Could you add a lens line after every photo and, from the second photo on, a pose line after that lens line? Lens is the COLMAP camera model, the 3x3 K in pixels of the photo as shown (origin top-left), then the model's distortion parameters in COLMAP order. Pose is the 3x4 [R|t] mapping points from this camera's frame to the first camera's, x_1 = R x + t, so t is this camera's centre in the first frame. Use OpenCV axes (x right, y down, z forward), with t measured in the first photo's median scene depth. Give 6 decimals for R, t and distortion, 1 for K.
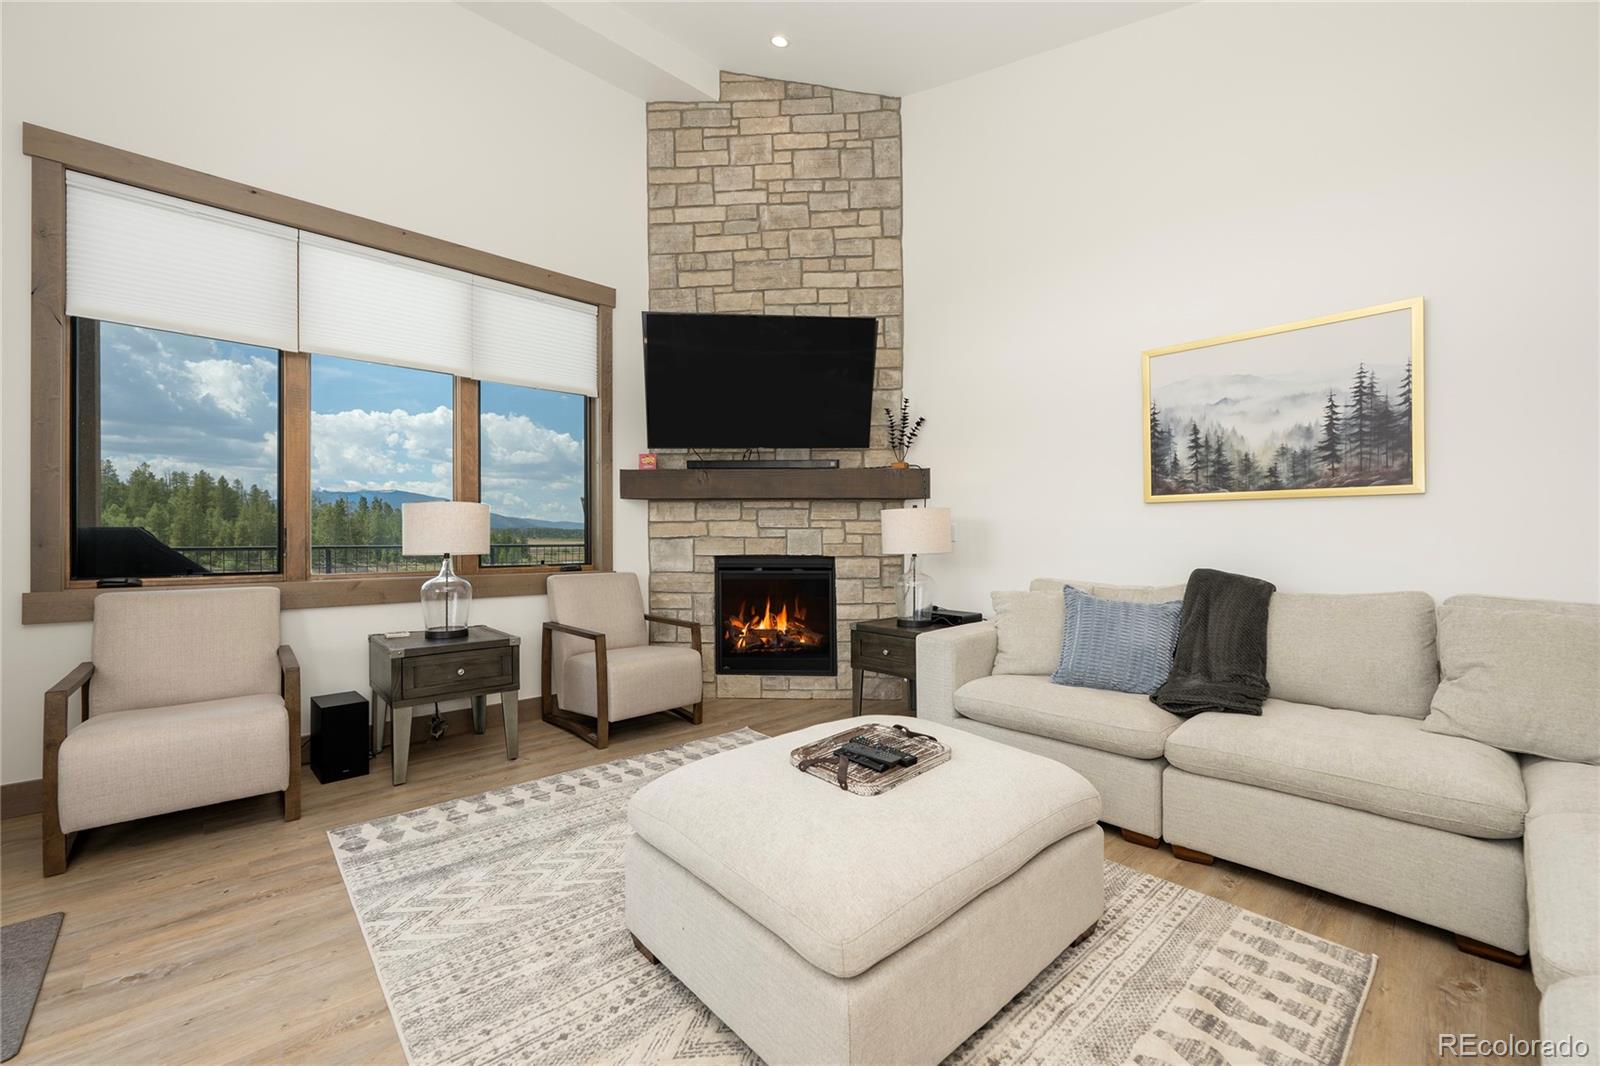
lens RADIAL K [[640.6, 0, 799.9], [0, 640.6, 536.9], [0, 0, 1]] dist [-0.000471, 0.000028]
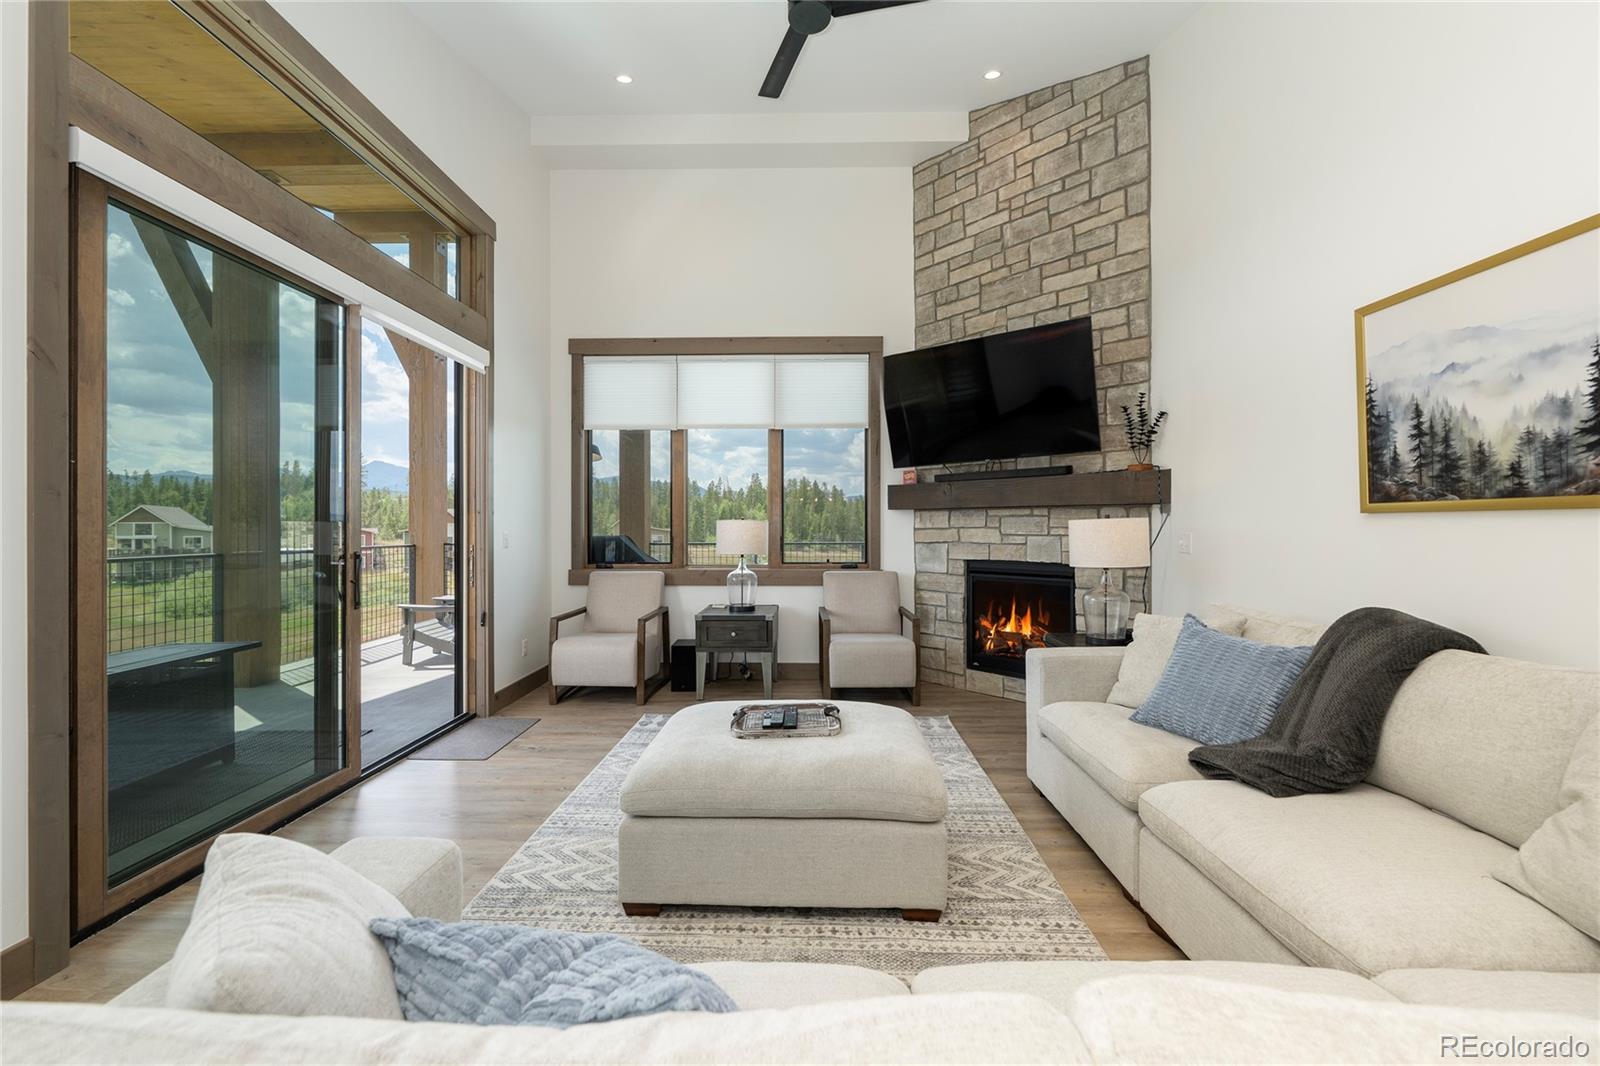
lens RADIAL K [[640.6, 0, 795.8], [0, 640.6, 528.4], [0, 0, 1]] dist [-0.000471, 0.000028]
pose [[0.725448, 0.000805, -0.688277, 0.417762], [0.002098, 0.999992, 0.003381, -0.028632], [0.688274, -0.003897, 0.725440, 0.009128]]
